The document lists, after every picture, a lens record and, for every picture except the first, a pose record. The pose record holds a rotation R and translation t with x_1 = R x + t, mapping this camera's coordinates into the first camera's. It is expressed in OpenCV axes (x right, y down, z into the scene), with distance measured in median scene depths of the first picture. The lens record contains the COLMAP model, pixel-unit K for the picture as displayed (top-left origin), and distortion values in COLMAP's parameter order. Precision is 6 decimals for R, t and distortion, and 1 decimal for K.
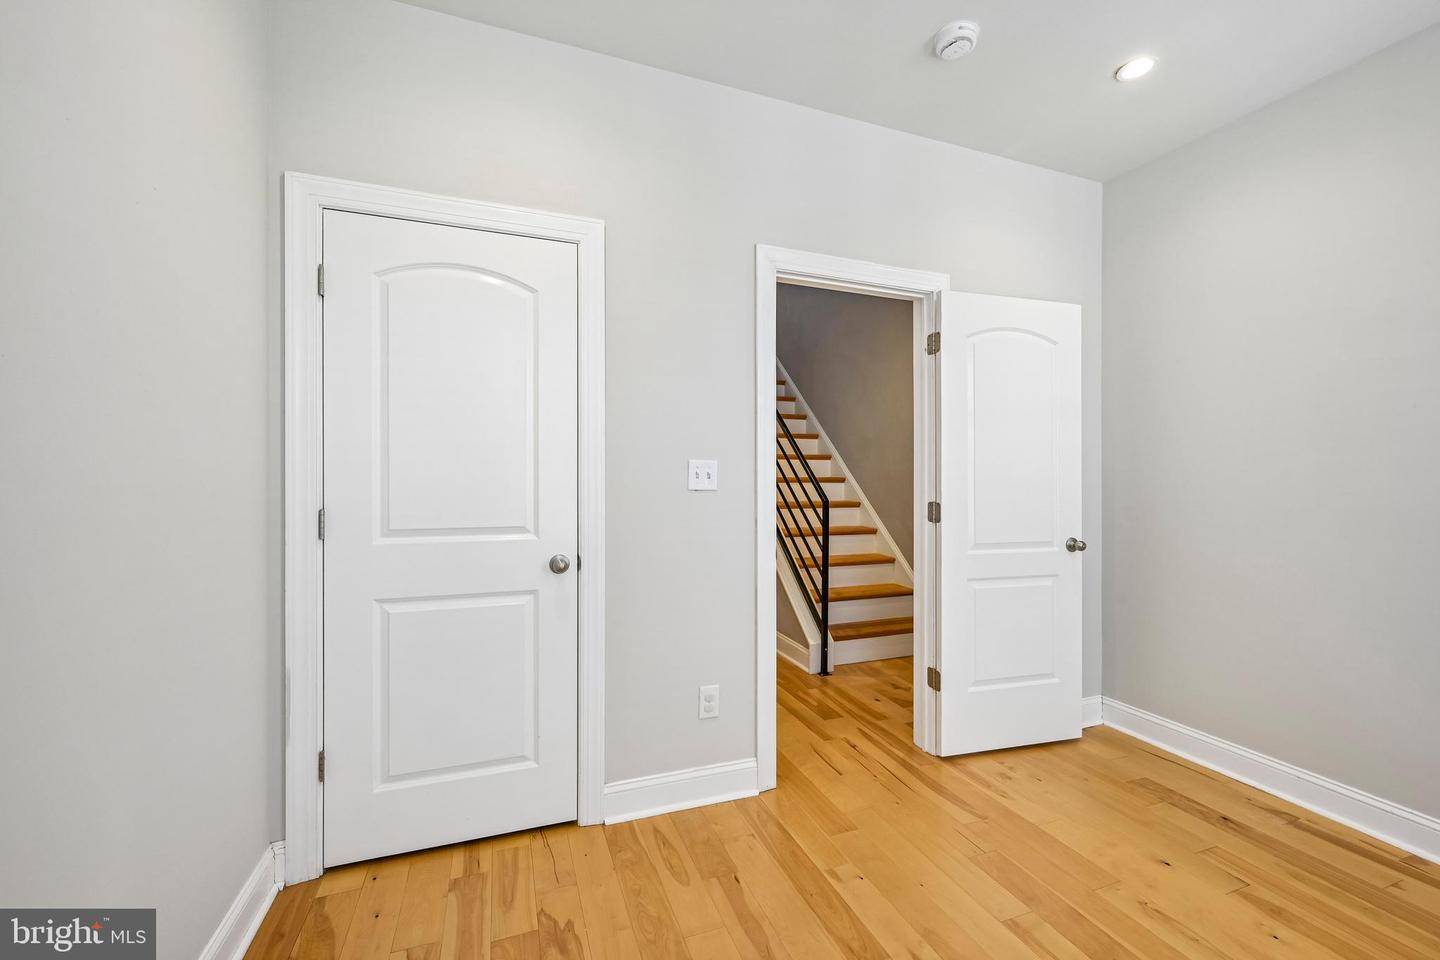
lens RADIAL K [[589.2, 0, 719.8], [0, 589.2, 482.1], [0, 0, 1]] dist [0.001124, -0.000177]
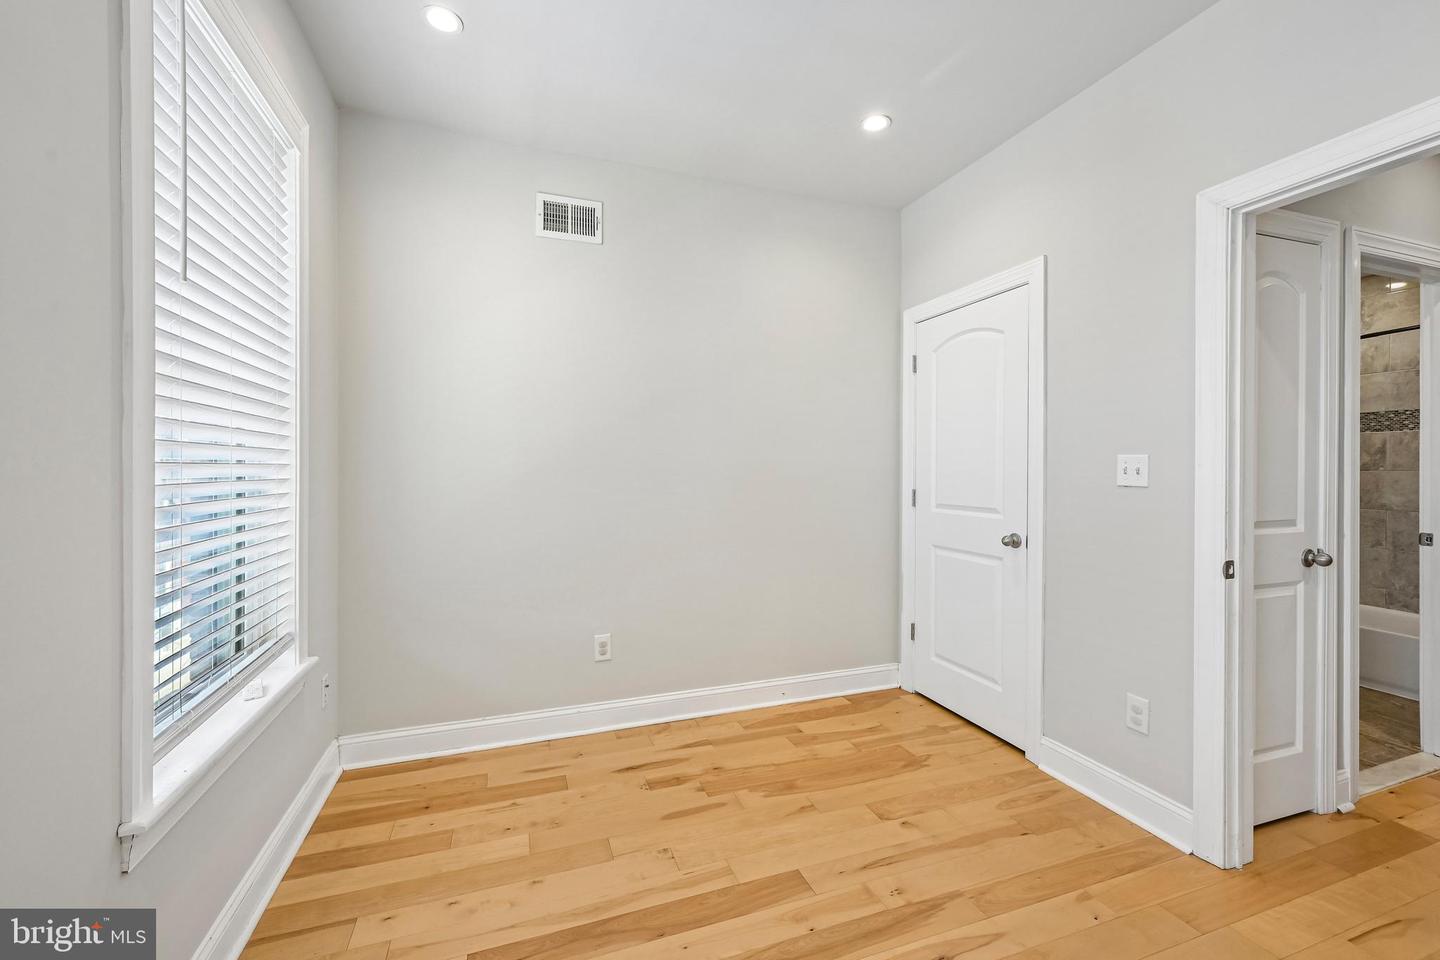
lens RADIAL K [[591.7, 0, 719.3], [0, 591.7, 476.1], [0, 0, 1]] dist [0.001259, 0.000036]
pose [[-0.017072, 0.006597, -0.999833, 1.036046], [-0.010766, 0.999919, 0.006781, -0.002570], [0.999796, 0.010880, -0.017000, 0.391050]]
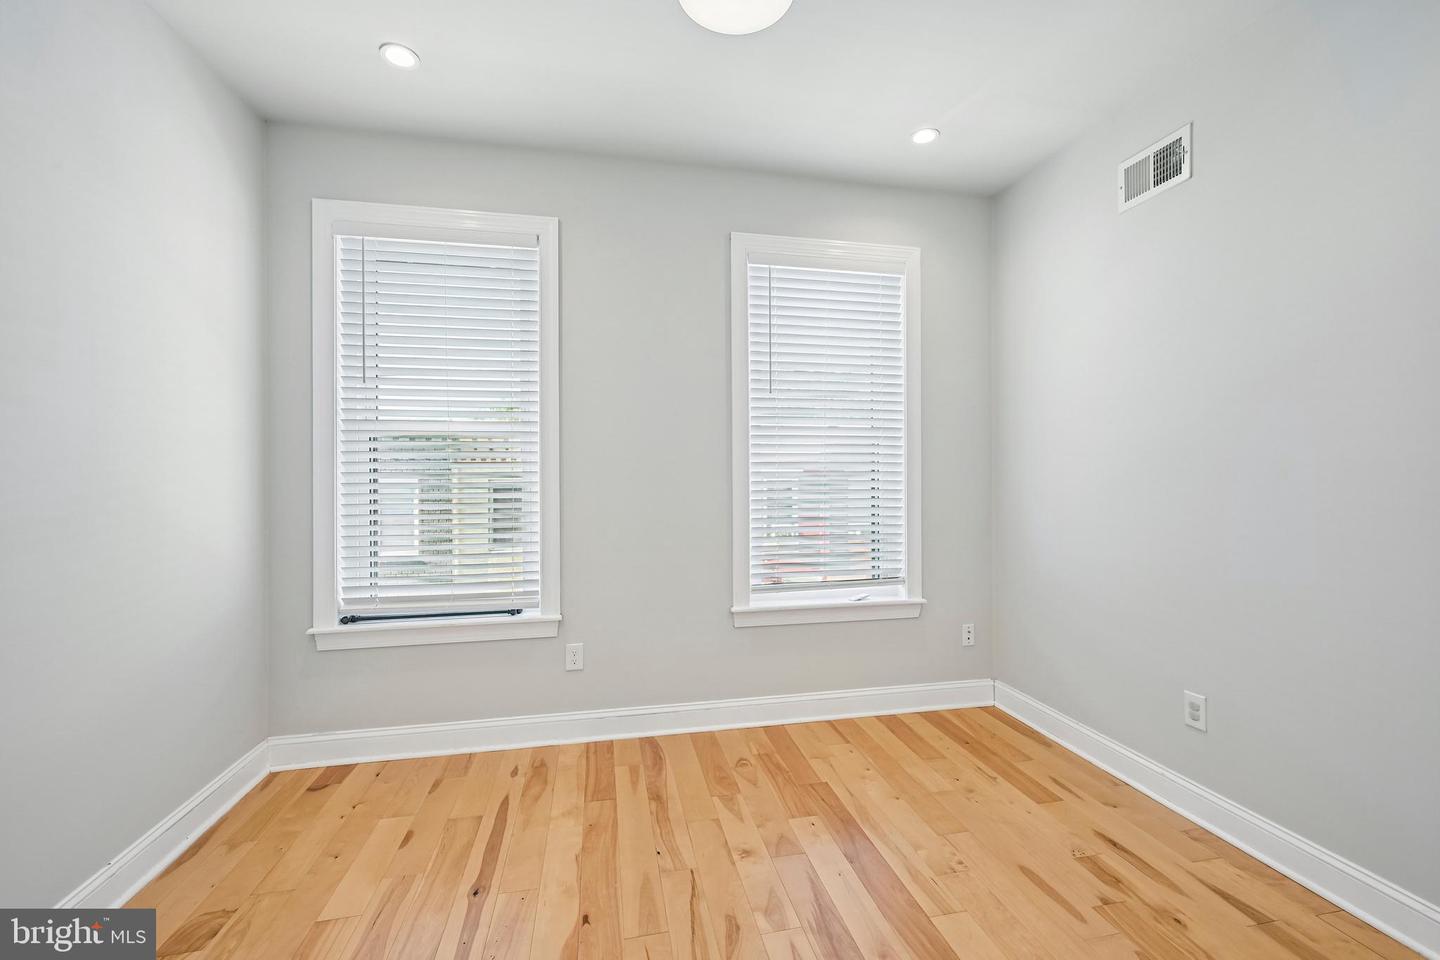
lens RADIAL K [[591.7, 0, 719.3], [0, 591.7, 476.1], [0, 0, 1]] dist [0.001259, 0.000036]
pose [[-0.987646, -0.007039, 0.156541, 0.318531], [-0.004351, 0.999837, 0.017506, -0.016062], [-0.156639, 0.016608, -0.987516, 1.263167]]
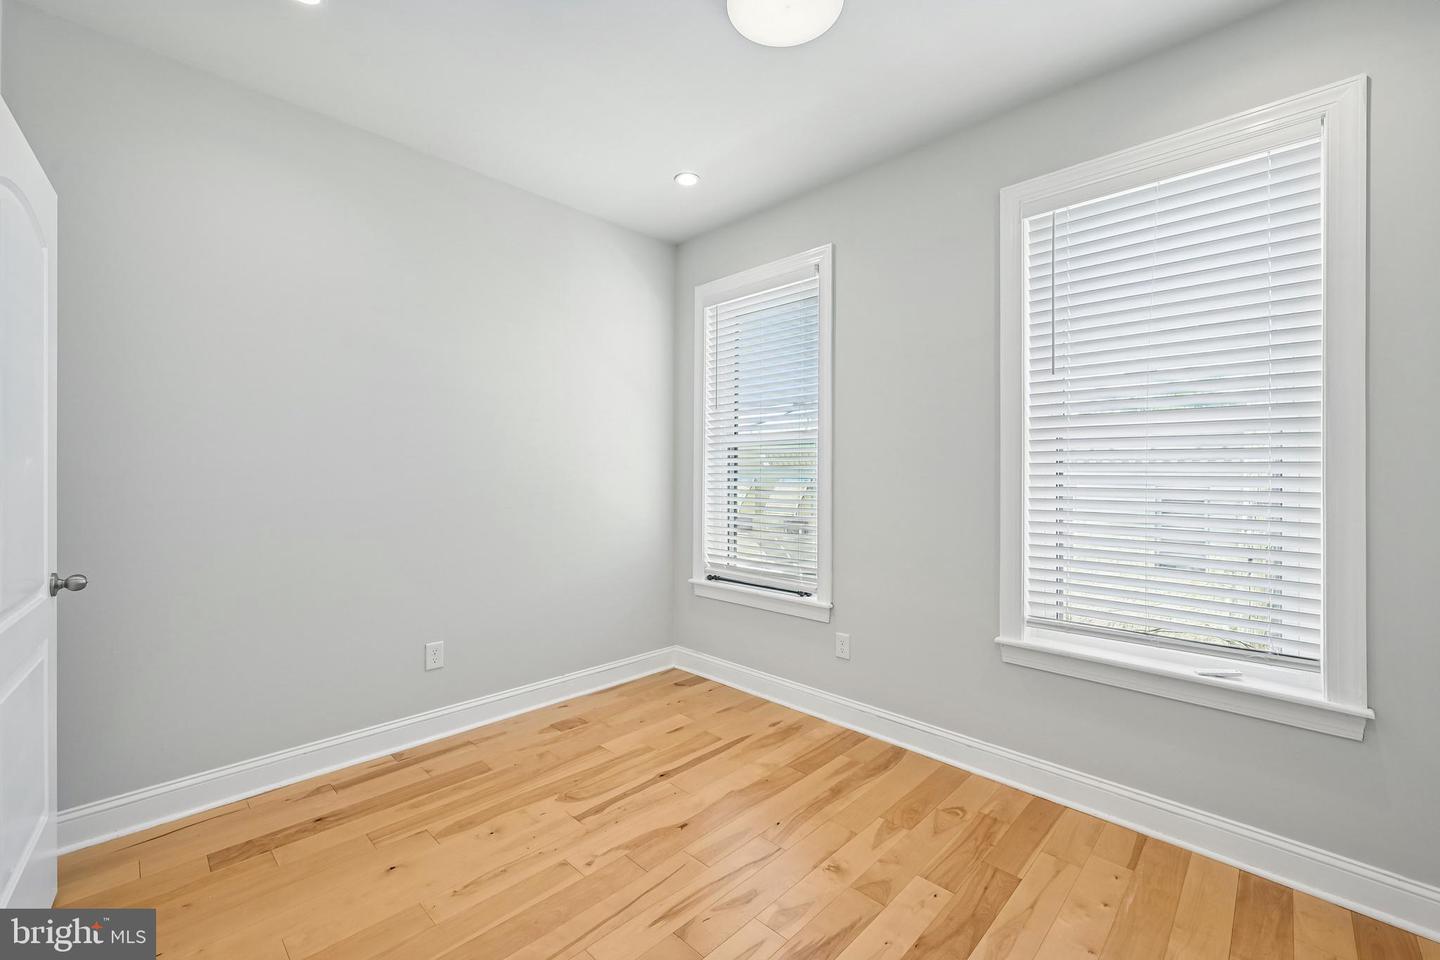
lens RADIAL K [[591.8, 0, 720.0], [0, 591.8, 480.0], [0, 0, 1]] dist [0.012388, 0.000187]
pose [[-0.424896, -0.021140, 0.904995, -0.338443], [-0.000329, 0.999731, 0.023198, -0.020230], [-0.905242, 0.009559, -0.424789, 0.872206]]
